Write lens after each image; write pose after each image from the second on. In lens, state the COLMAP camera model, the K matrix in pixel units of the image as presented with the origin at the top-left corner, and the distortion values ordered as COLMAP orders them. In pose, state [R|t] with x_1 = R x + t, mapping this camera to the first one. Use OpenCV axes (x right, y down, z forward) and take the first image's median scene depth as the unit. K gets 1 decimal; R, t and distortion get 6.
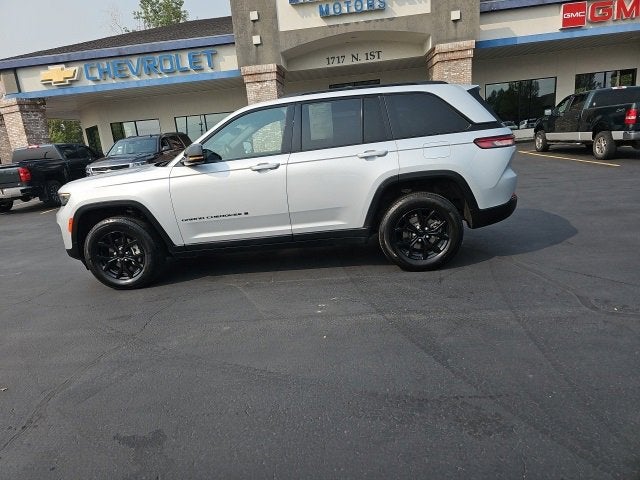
lens RADIAL K [[412.3, 0, 307.2], [0, 412.3, 241.4], [0, 0, 1]] dist [0.058224, -0.045023]
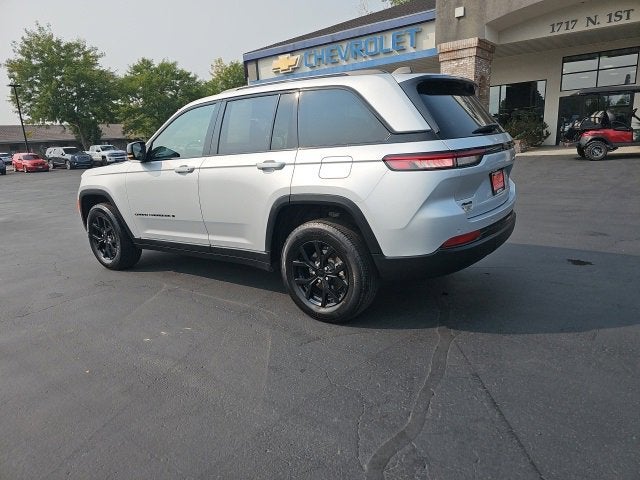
lens RADIAL K [[412.8, 0, 320.0], [0, 412.8, 240.0], [0, 0, 1]] dist [0.056956, -0.041172]
pose [[0.859061, 0.161492, -0.485730, 0.143771], [-0.140996, 0.986874, 0.078742, -0.031613], [0.492071, 0.000842, 0.870555, 0.075658]]
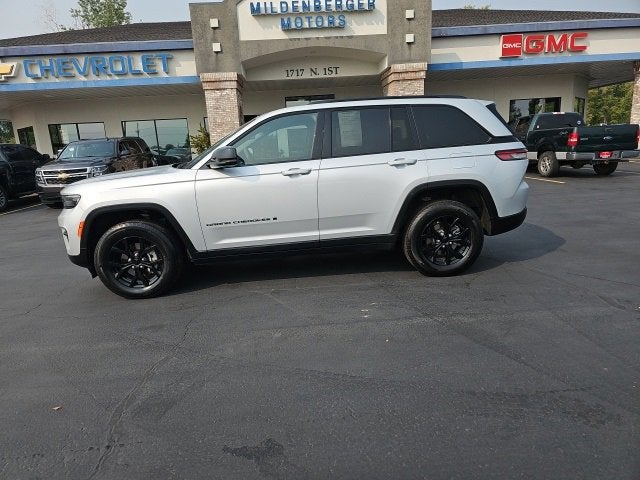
lens RADIAL K [[412.3, 0, 307.2], [0, 412.3, 241.4], [0, 0, 1]] dist [0.058224, -0.045023]
pose [[0.990009, 0.004886, 0.140921, -0.048407], [-0.001064, 0.999630, -0.027180, 0.003020], [-0.141002, 0.026758, 0.989648, 0.004176]]
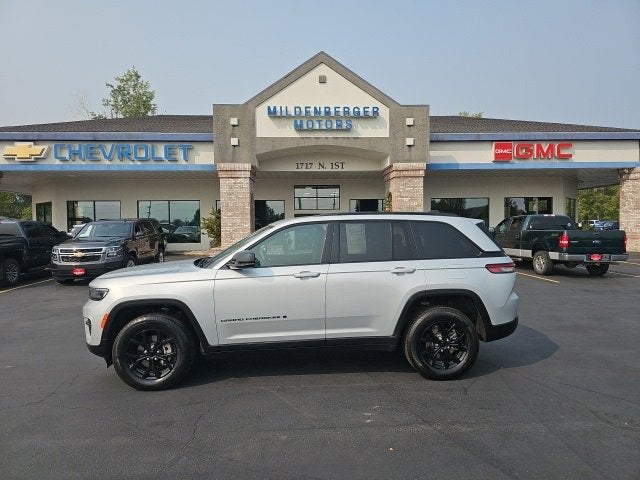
lens RADIAL K [[411.5, 0, 311.6], [0, 411.5, 239.8], [0, 0, 1]] dist [0.064503, -0.052251]
pose [[0.987487, 0.074845, 0.138810, -0.055844], [-0.043154, 0.974852, -0.218636, -0.007519], [-0.151683, 0.209910, 0.965883, -0.017616]]
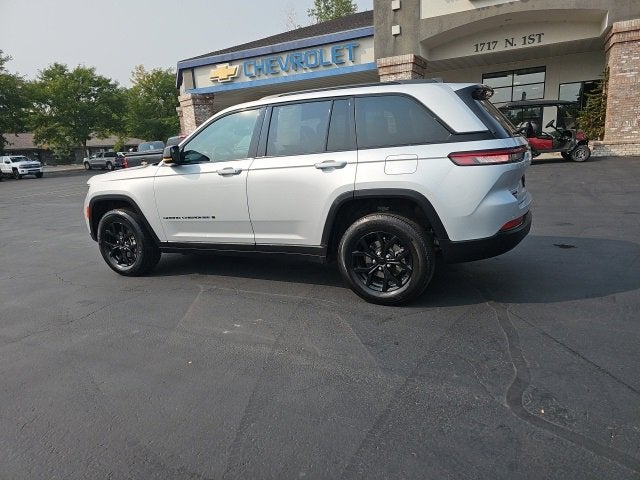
lens RADIAL K [[413.8, 0, 316.1], [0, 413.8, 239.2], [0, 0, 1]] dist [0.058934, -0.045422]
pose [[0.932103, 0.113589, -0.343921, 0.098777], [-0.108821, 0.993507, 0.033201, -0.017406], [0.345459, 0.006479, 0.938412, 0.035578]]
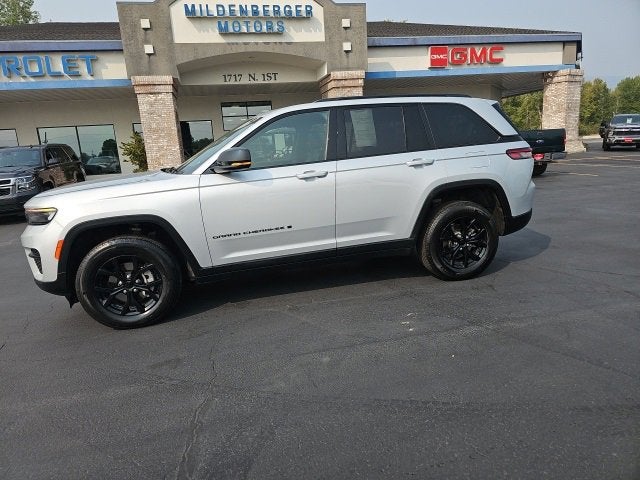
lens RADIAL K [[414.1, 0, 304.1], [0, 414.1, 238.1], [0, 0, 1]] dist [0.056635, -0.045200]
pose [[0.954181, -0.034976, 0.297179, -0.088374], [0.051723, 0.997474, -0.048676, 0.000197], [-0.294726, 0.061817, 0.953580, 0.033565]]
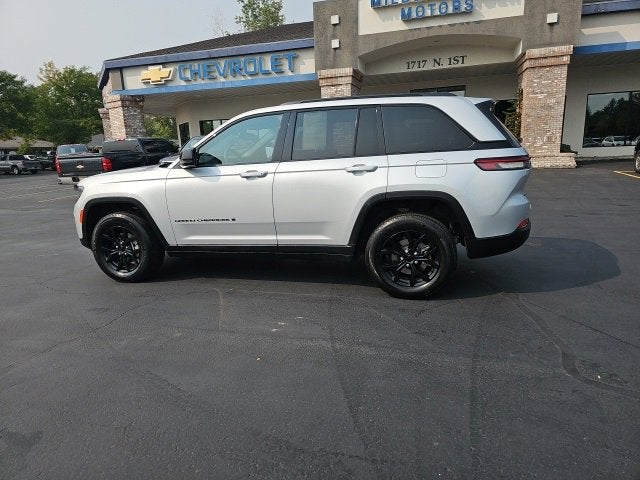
lens RADIAL K [[411.5, 0, 311.6], [0, 411.5, 239.8], [0, 0, 1]] dist [0.064503, -0.052251]
pose [[0.978904, 0.093649, -0.181595, 0.050972], [-0.095216, 0.995457, 0.000089, -0.008697], [0.180778, 0.017203, 0.983373, 0.013812]]
